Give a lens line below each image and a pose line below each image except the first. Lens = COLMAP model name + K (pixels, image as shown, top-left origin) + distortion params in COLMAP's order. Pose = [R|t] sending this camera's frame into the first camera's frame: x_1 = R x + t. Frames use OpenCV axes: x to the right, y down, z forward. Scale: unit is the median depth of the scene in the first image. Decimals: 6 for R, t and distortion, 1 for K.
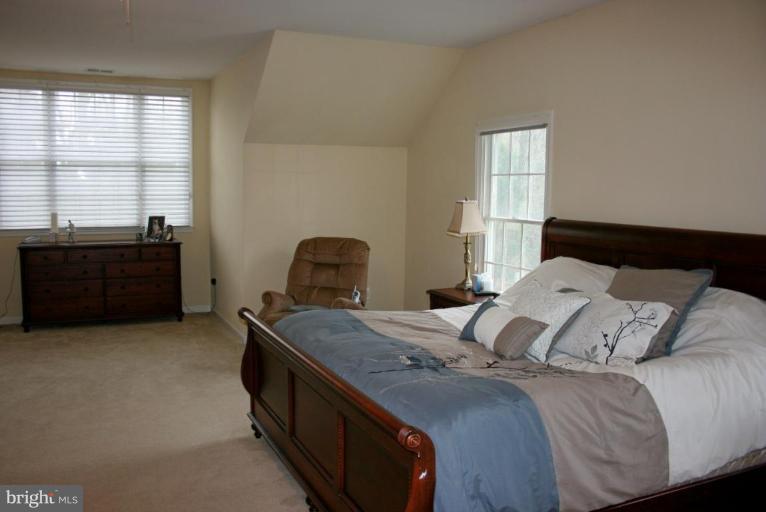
lens RADIAL K [[644.8, 0, 382.5], [0, 644.8, 256.8], [0, 0, 1]] dist [-0.095462, 0.009460]
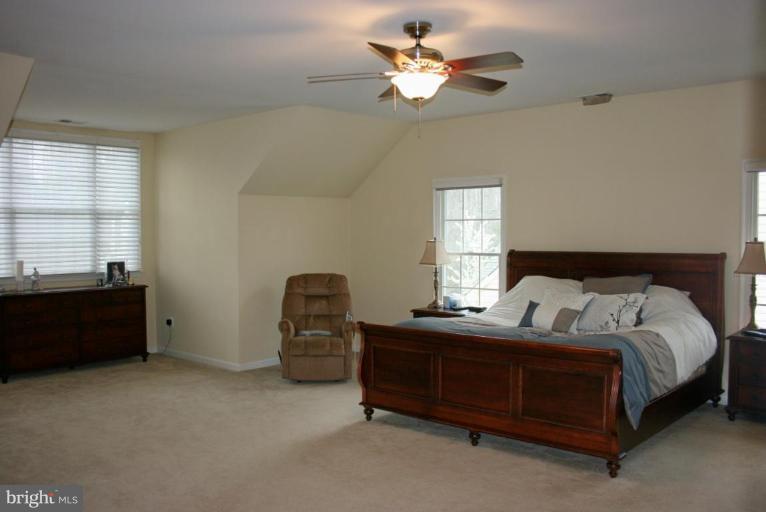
lens RADIAL K [[695.7, 0, 382.4], [0, 695.7, 252.0], [0, 0, 1]] dist [-0.091988, 0.000000]
pose [[0.914647, -0.027038, 0.403348, -0.426195], [0.057794, 0.996257, -0.064272, 0.017590], [-0.400101, 0.082097, 0.912787, -0.201116]]
